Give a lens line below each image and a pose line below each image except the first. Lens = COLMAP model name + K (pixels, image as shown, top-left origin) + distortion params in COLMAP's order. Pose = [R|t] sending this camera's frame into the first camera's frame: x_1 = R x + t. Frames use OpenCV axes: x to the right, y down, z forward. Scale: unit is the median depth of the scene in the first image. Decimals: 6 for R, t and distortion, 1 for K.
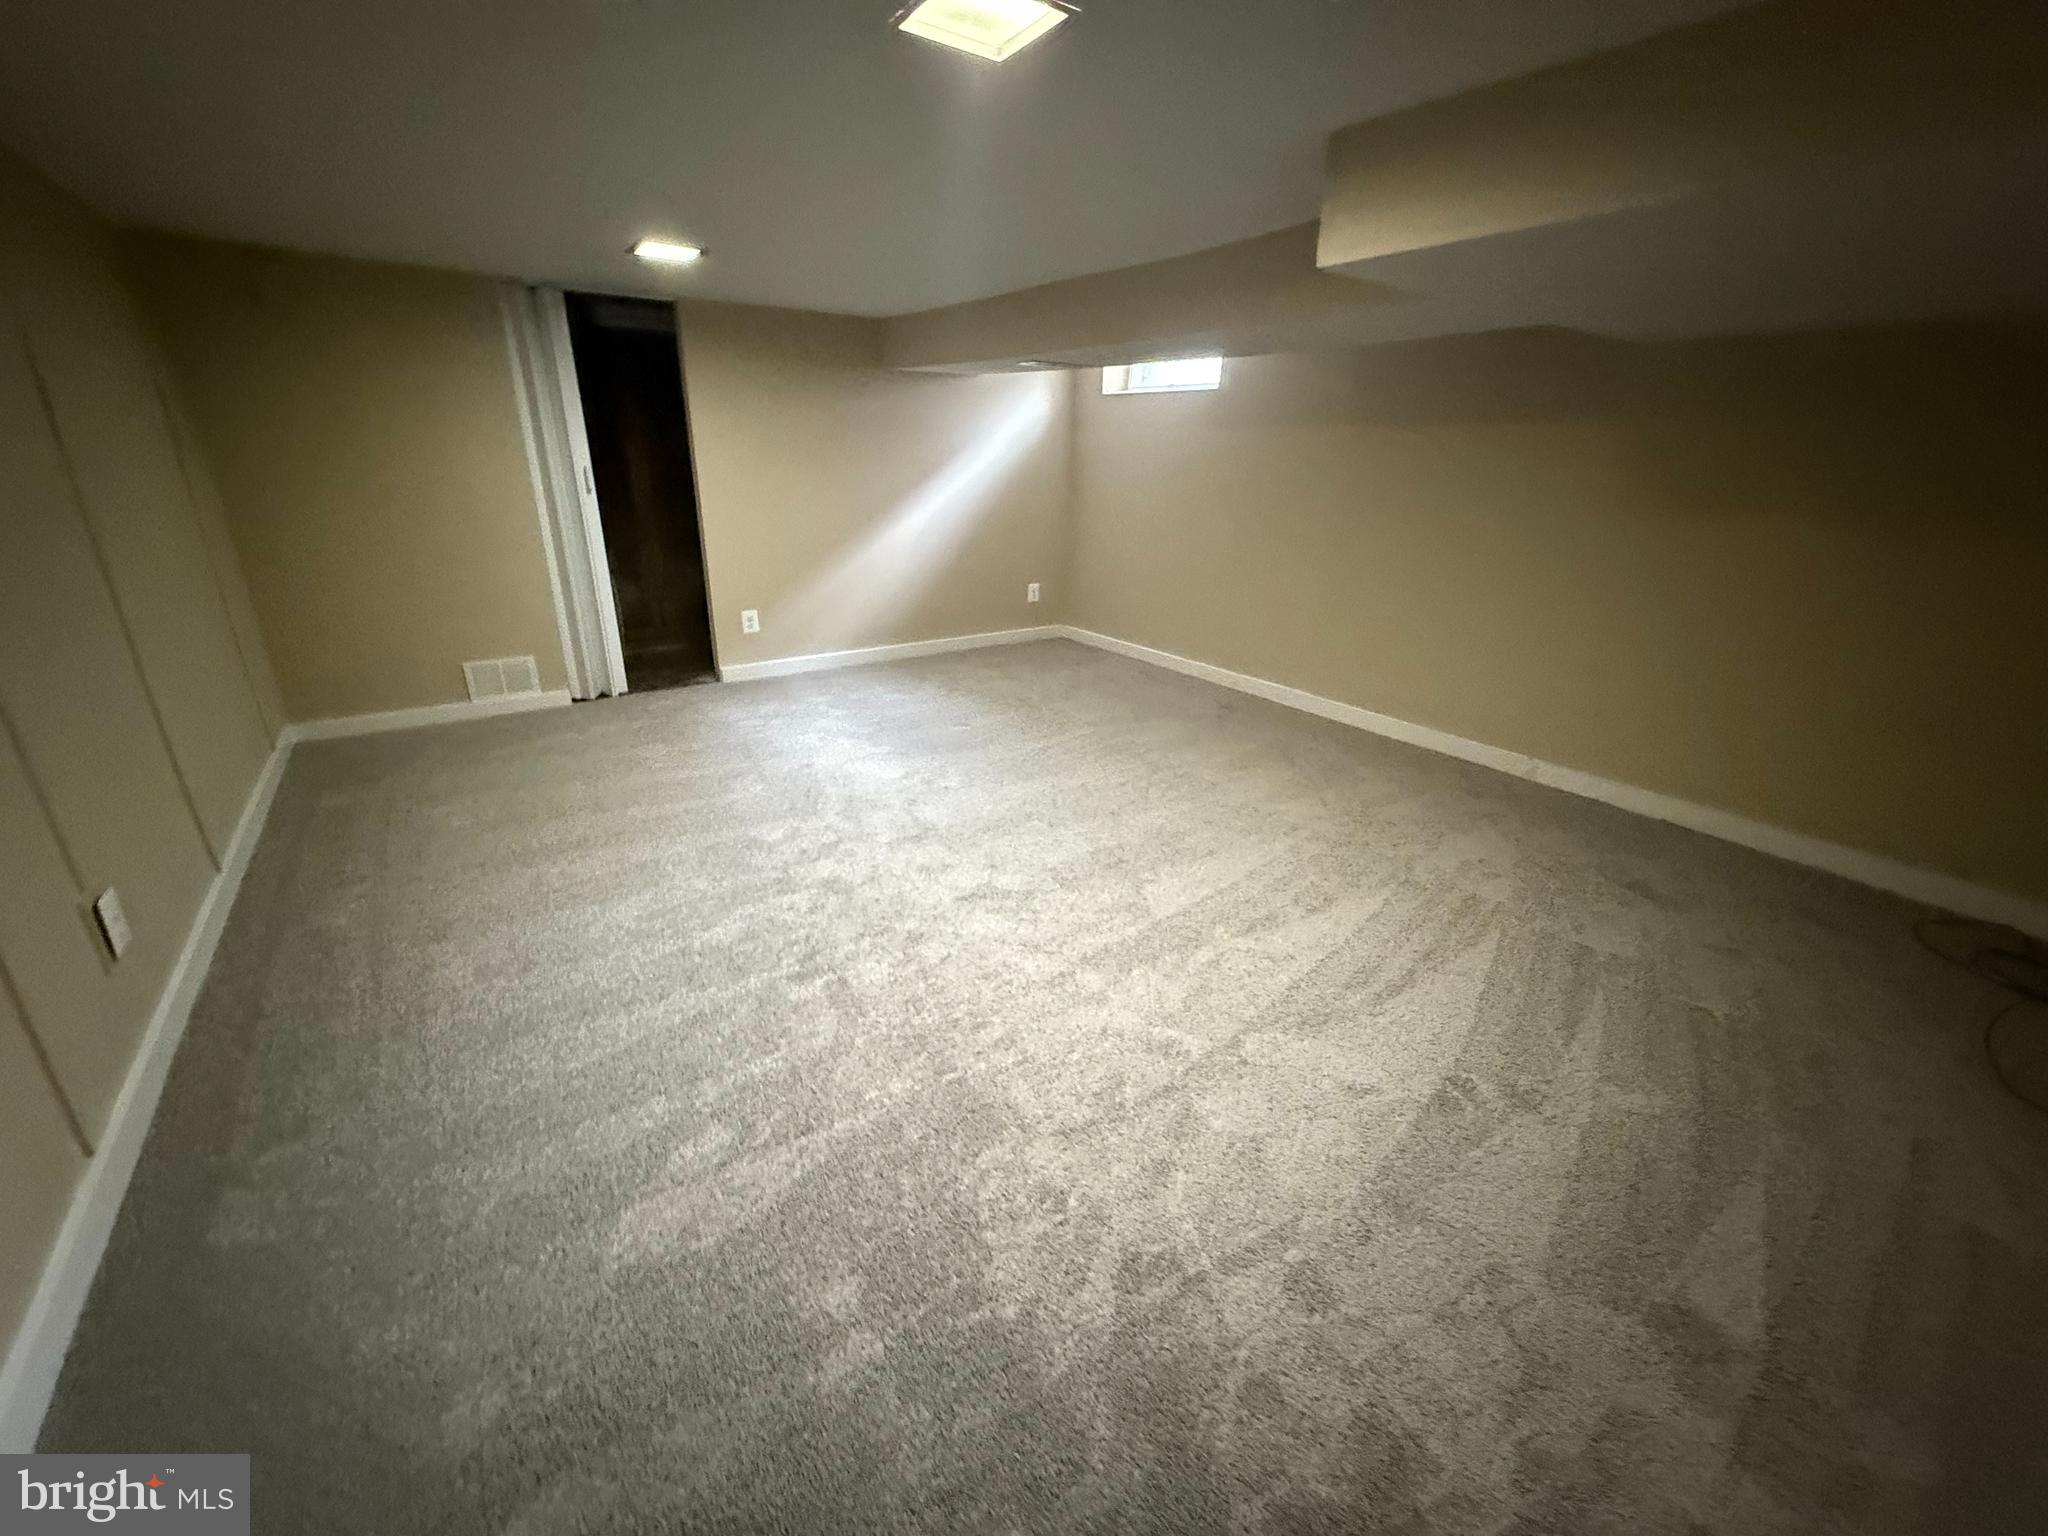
lens RADIAL K [[817.8, 0, 1026.2], [0, 817.8, 762.3], [0, 0, 1]] dist [-0.003306, 0.000211]
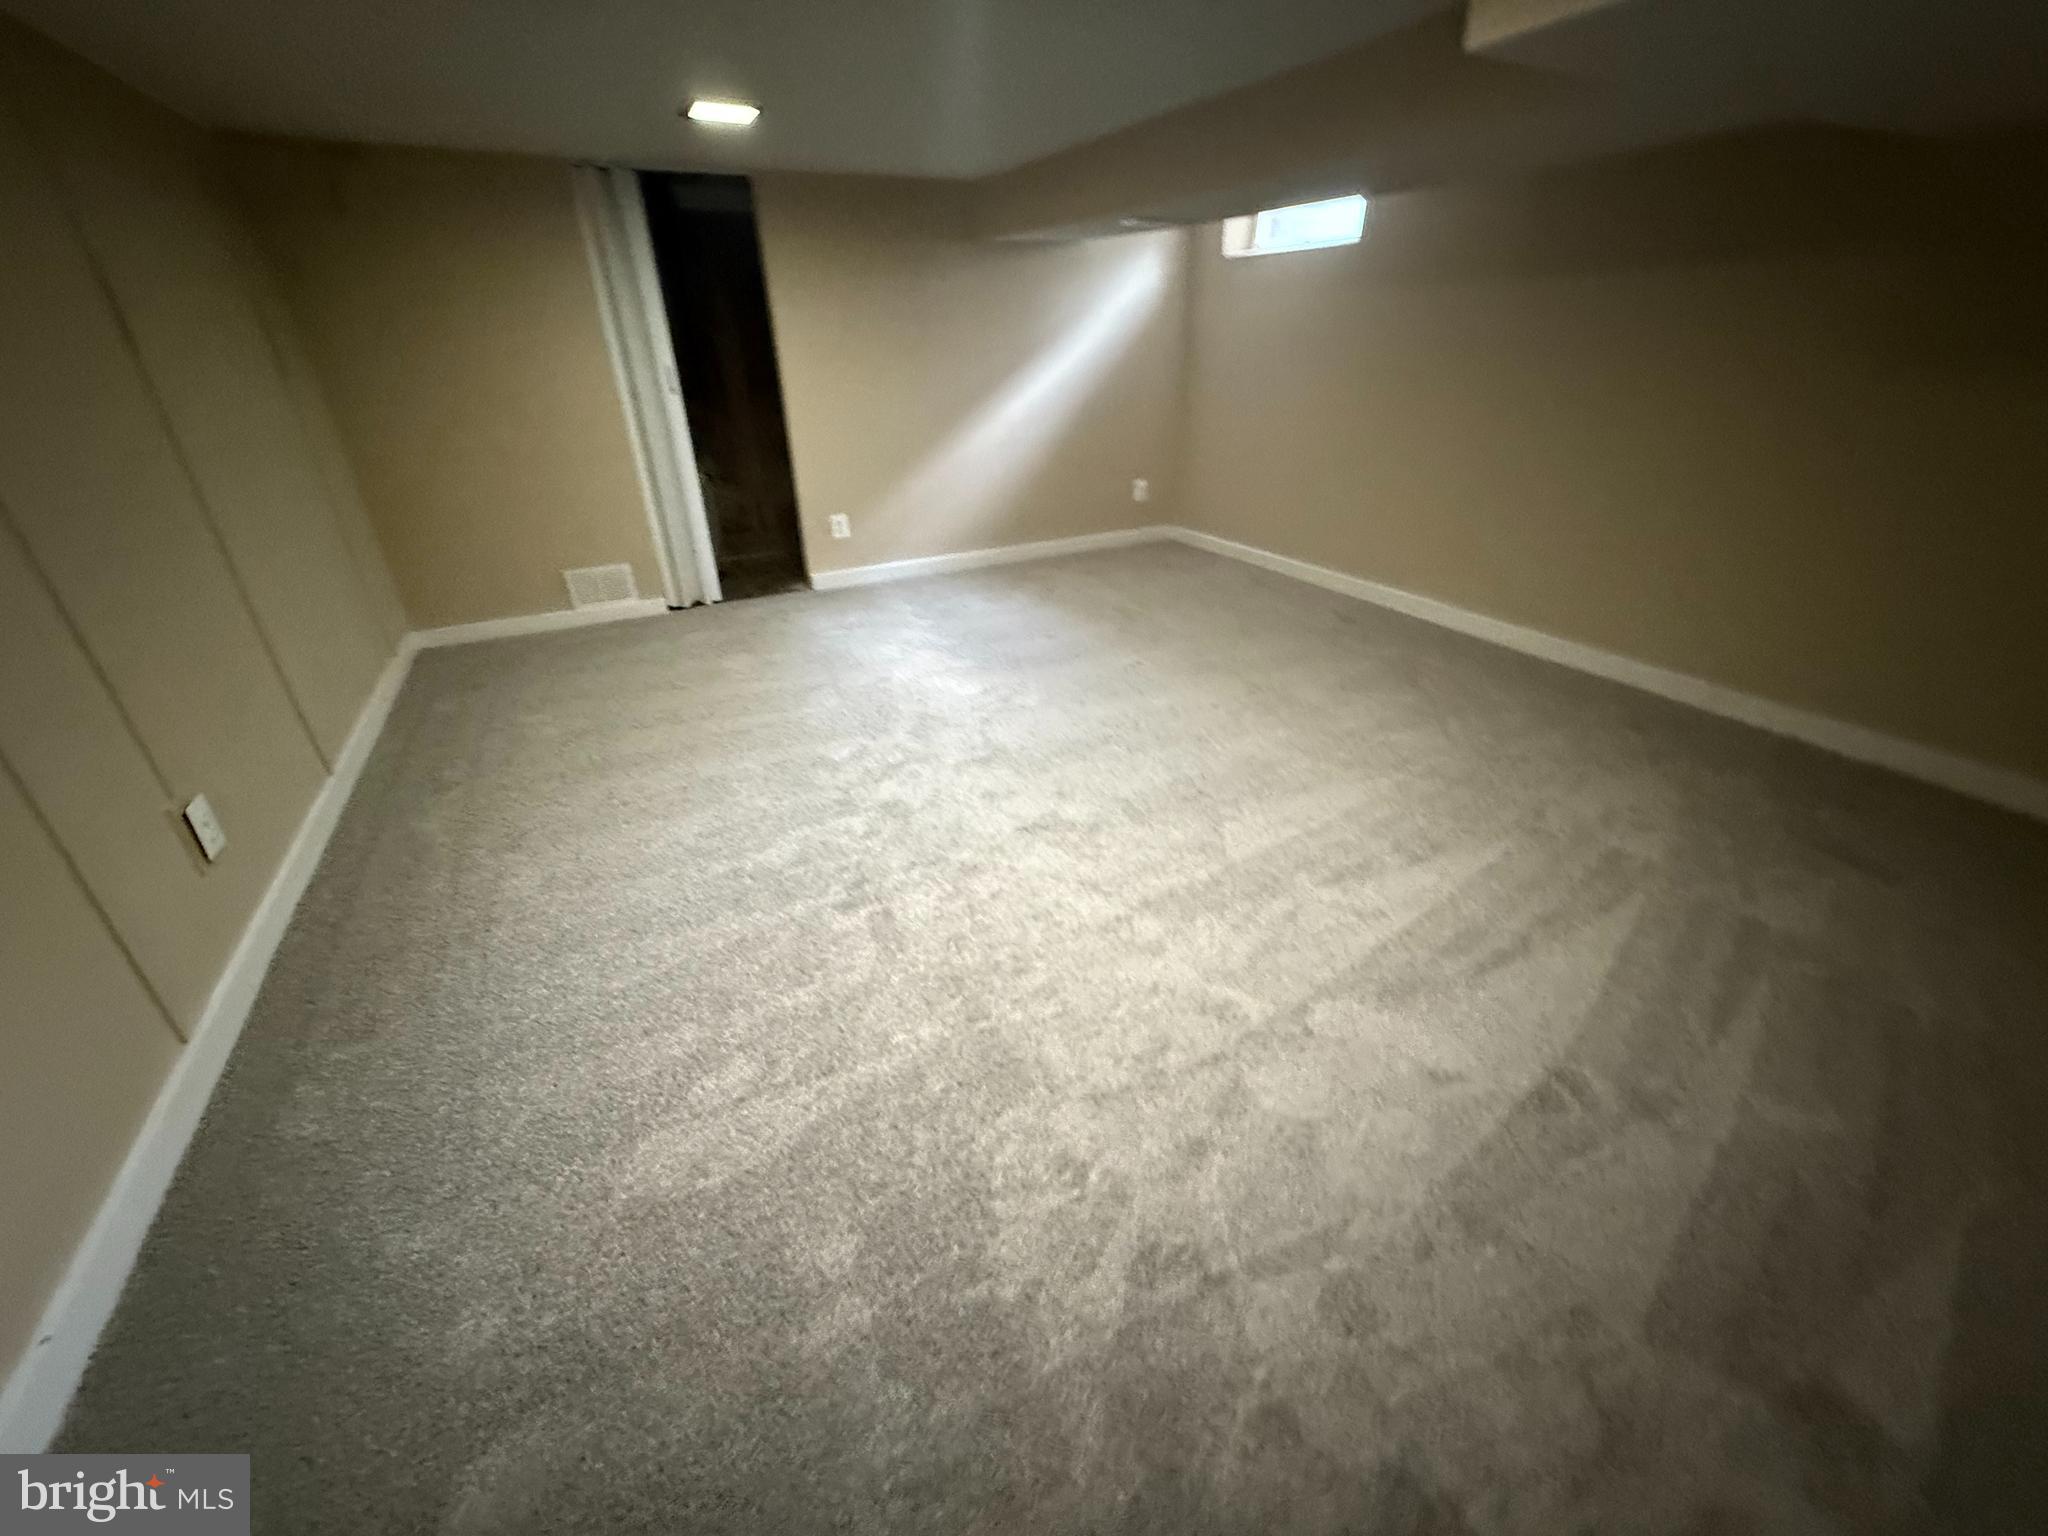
lens RADIAL K [[817.8, 0, 1021.6], [0, 817.8, 768.2], [0, 0, 1]] dist [-0.003306, 0.000211]
pose [[0.988340, 0.035028, -0.148178, 0.077002], [-0.016662, 0.992215, 0.123417, -0.026135], [0.151348, -0.119509, 0.981230, 0.107523]]
